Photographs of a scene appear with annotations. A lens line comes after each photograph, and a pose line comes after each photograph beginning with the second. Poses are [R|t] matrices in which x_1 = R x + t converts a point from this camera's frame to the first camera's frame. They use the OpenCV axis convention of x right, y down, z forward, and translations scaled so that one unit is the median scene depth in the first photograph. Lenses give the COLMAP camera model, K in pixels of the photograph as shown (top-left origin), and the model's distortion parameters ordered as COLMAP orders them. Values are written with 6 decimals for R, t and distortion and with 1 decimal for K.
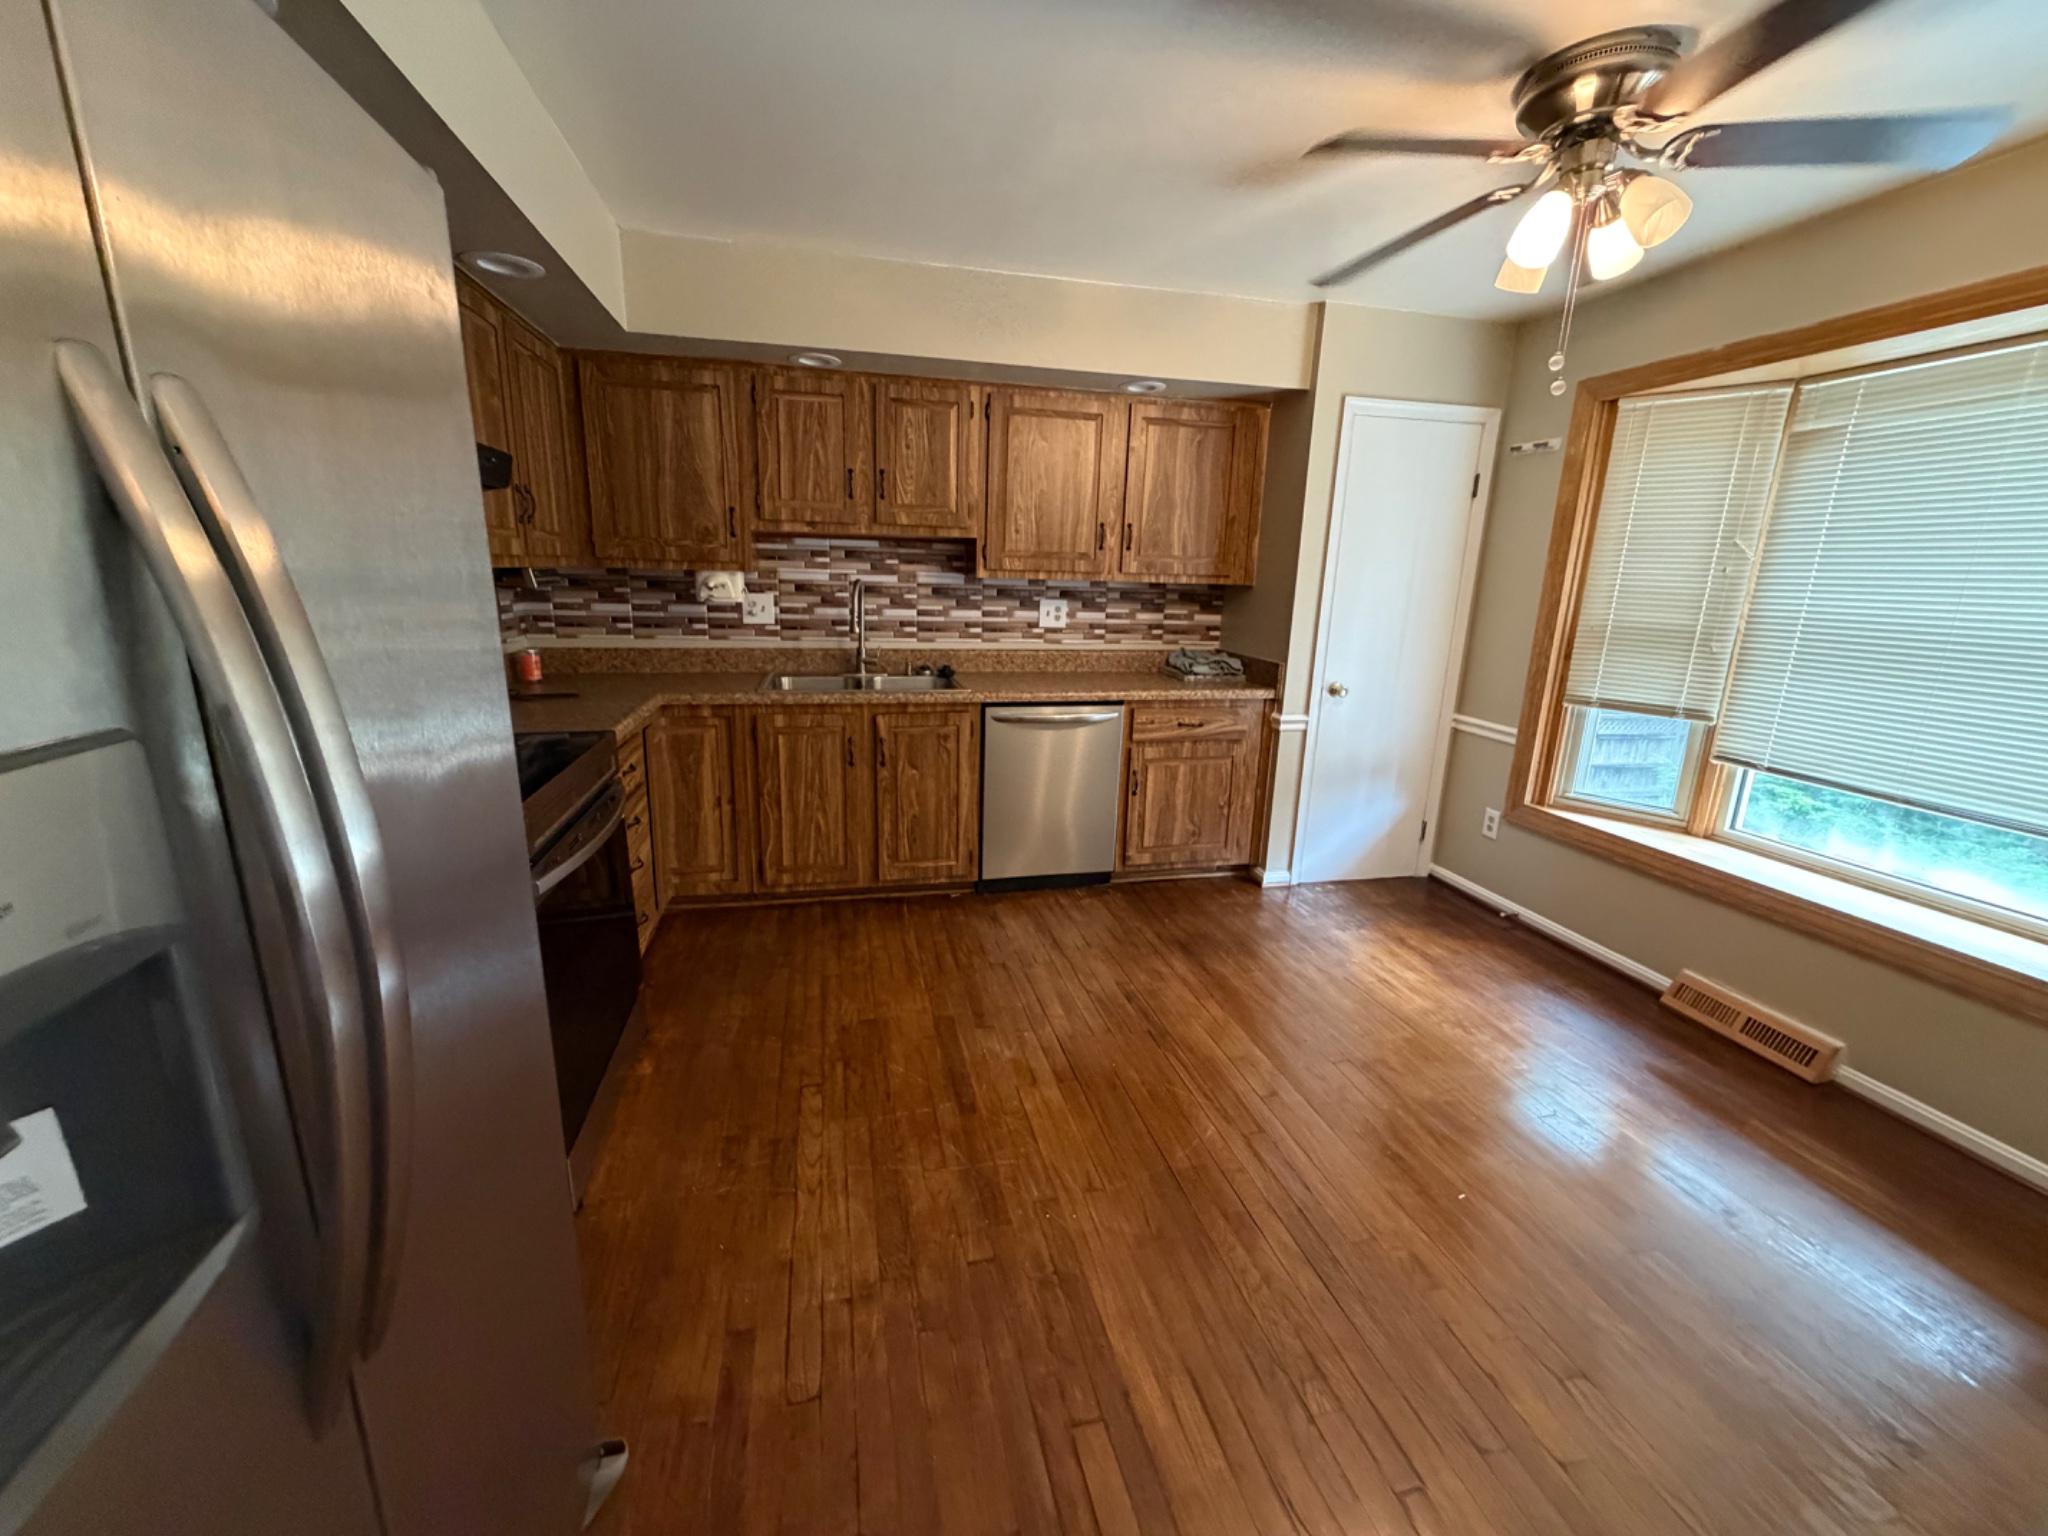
lens RADIAL K [[815.8, 0, 1020.9], [0, 815.8, 765.9], [0, 0, 1]] dist [0.001766, -0.000682]
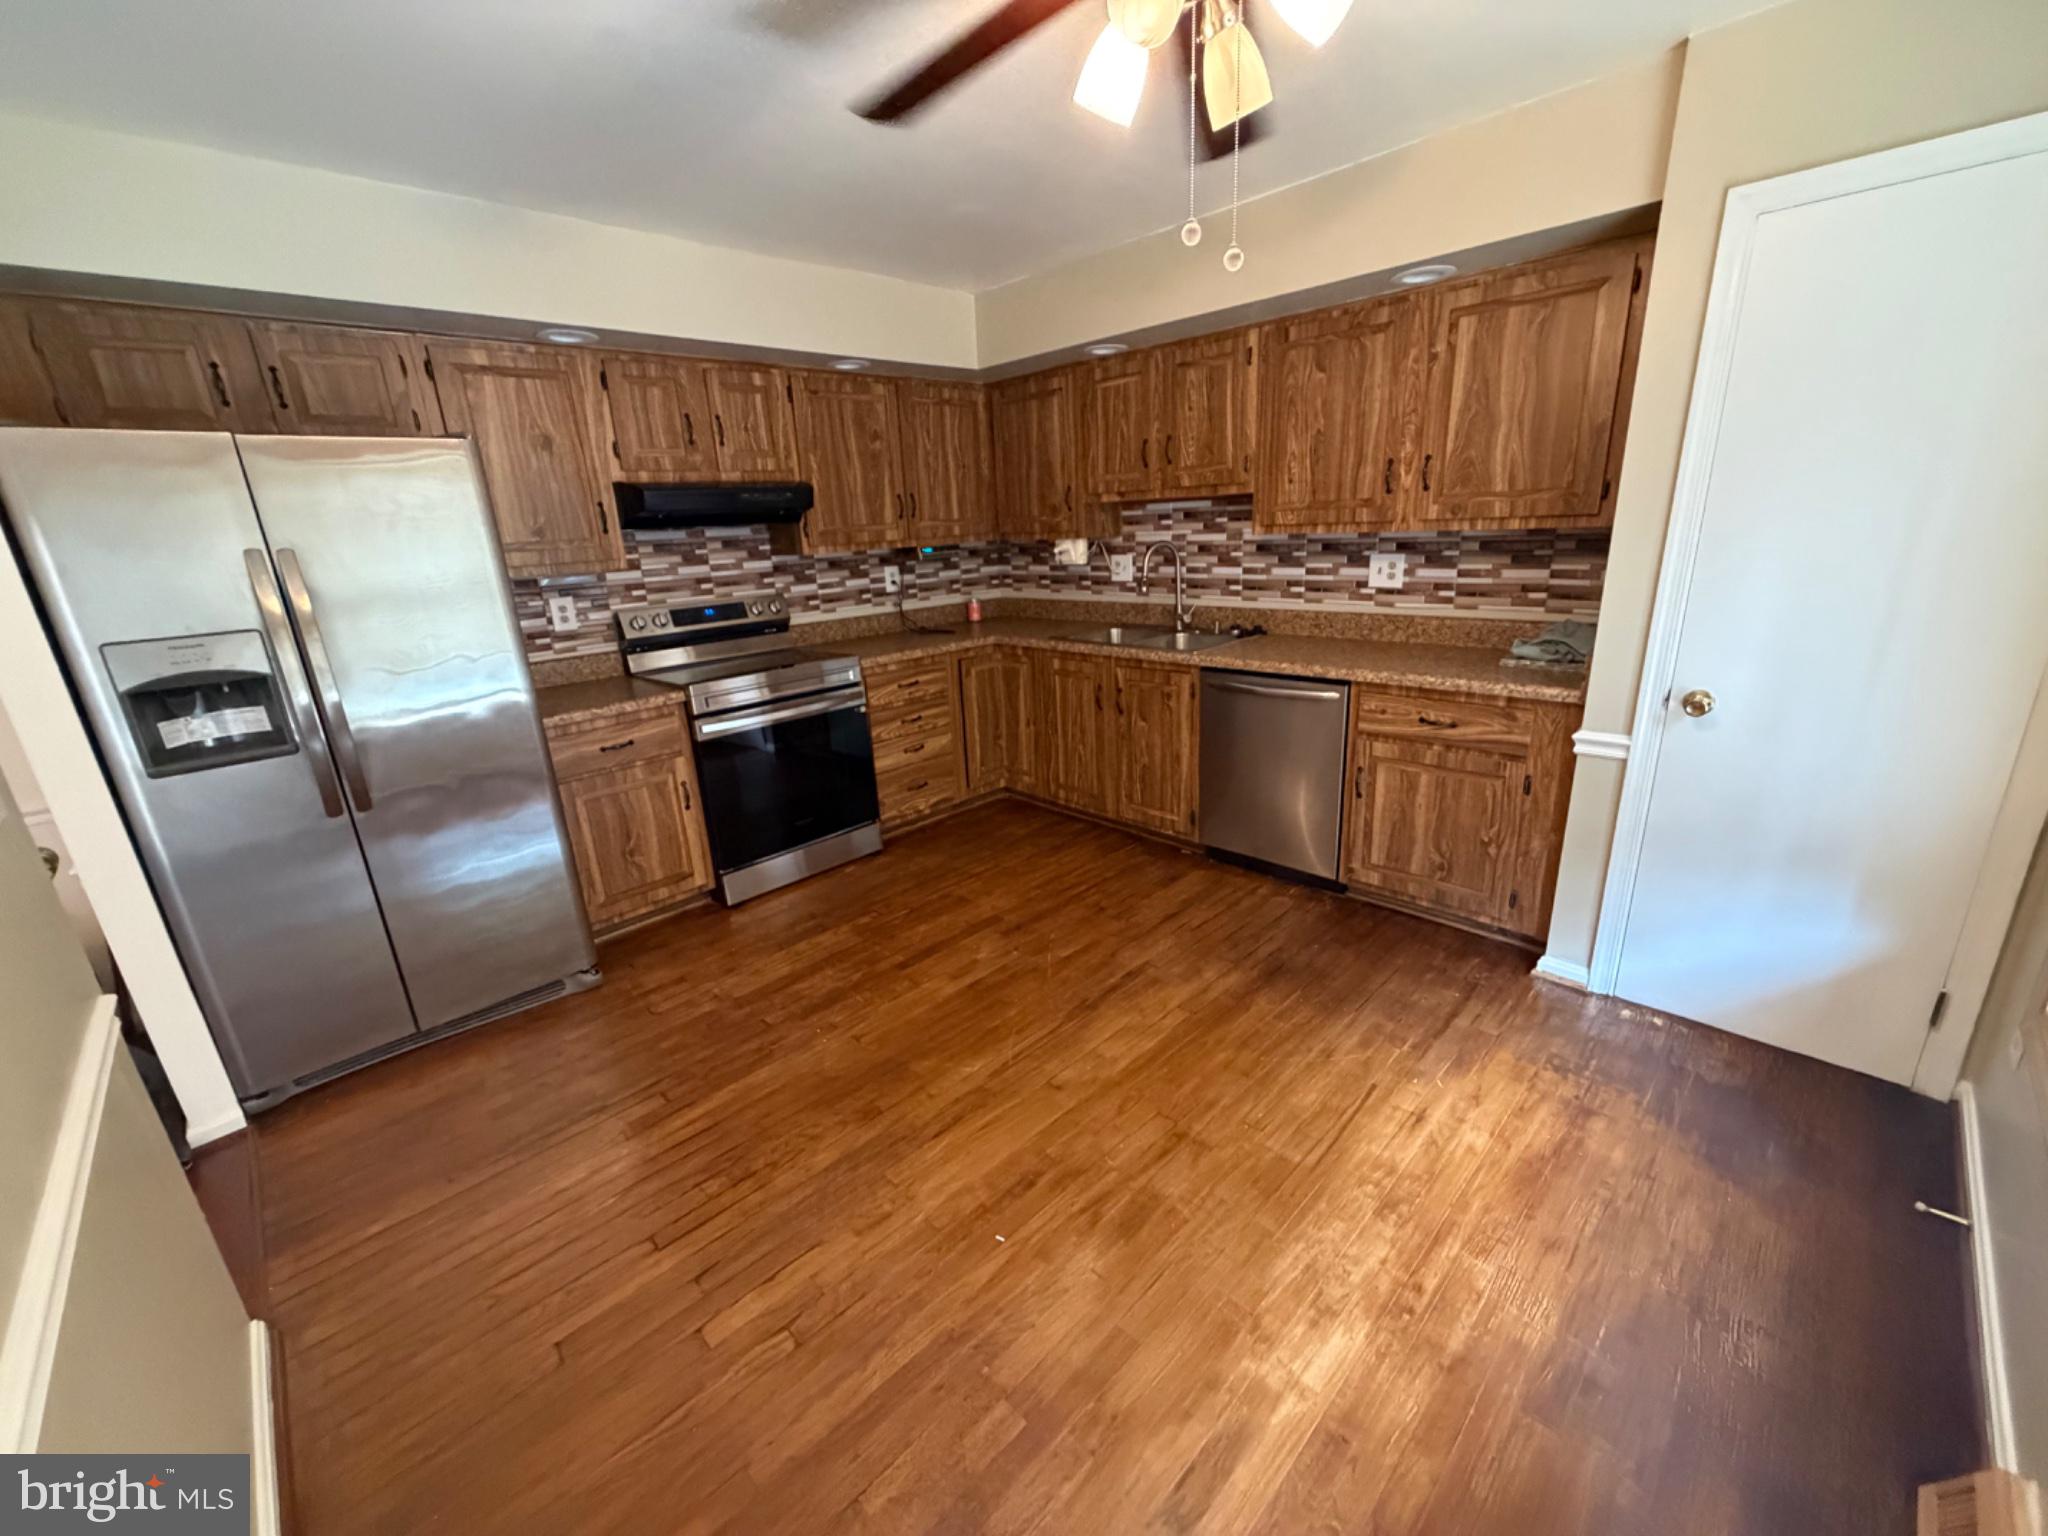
lens RADIAL K [[815.8, 0, 1019.0], [0, 815.8, 763.8], [0, 0, 1]] dist [0.001766, -0.000682]
pose [[0.517258, 0.195954, -0.833094, 0.708006], [-0.137630, 0.979811, 0.145010, -0.076015], [0.844690, 0.039651, 0.533785, 0.297907]]
